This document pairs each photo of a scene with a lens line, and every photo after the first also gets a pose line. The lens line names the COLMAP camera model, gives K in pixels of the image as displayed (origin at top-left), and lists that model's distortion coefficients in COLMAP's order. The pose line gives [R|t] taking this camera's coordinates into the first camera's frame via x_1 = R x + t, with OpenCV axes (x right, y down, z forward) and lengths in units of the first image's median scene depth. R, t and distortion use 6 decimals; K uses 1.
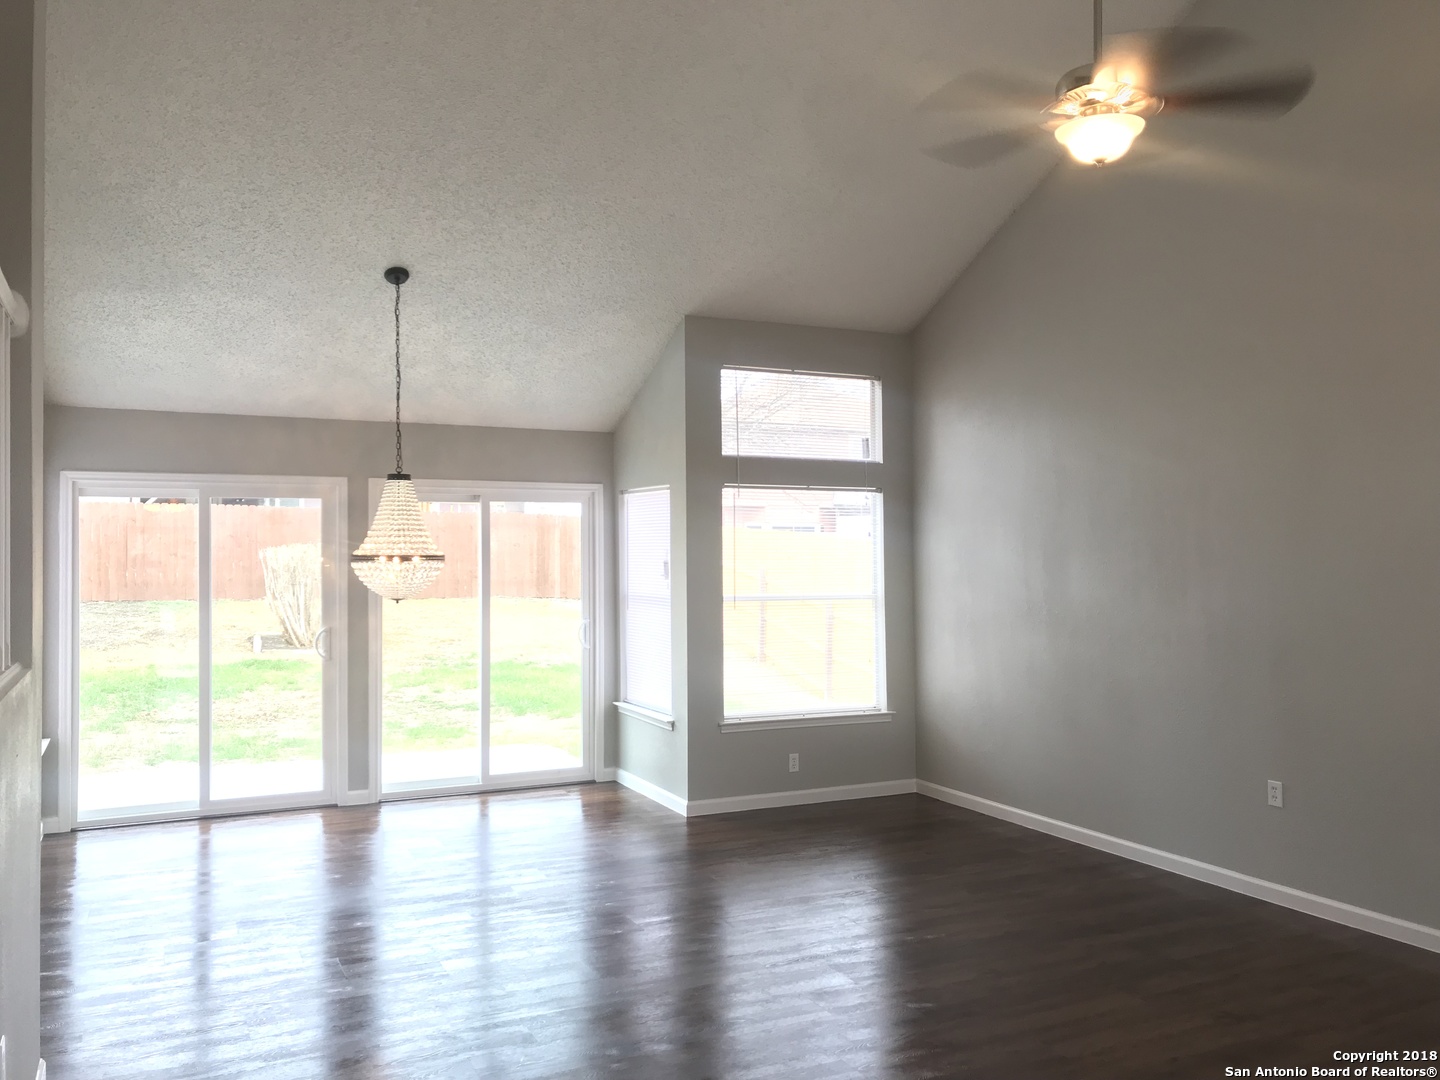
lens RADIAL K [[1184.1, 0, 720.7], [0, 1184.1, 543.7], [0, 0, 1]] dist [0.052220, -0.064476]
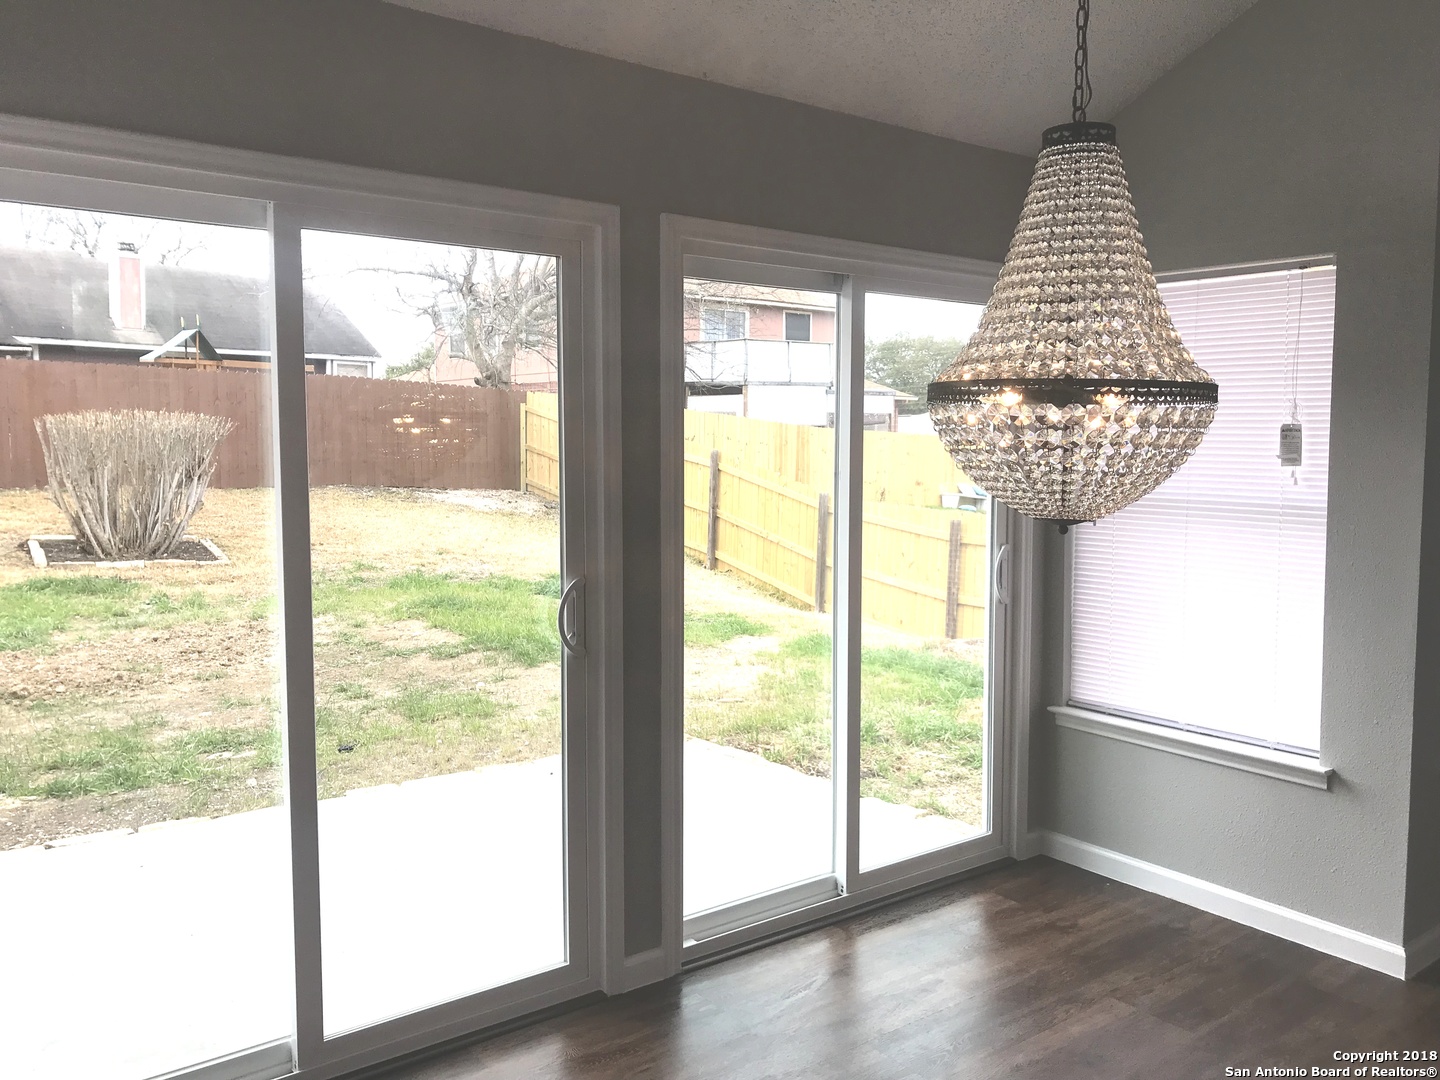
lens RADIAL K [[1184.1, 0, 719.6], [0, 1184.1, 536.7], [0, 0, 1]] dist [0.052220, -0.064476]
pose [[0.977611, -0.007077, 0.210300, -0.175015], [-0.011692, 0.996064, 0.087867, 0.009636], [-0.210094, -0.088359, 0.973680, 0.282312]]
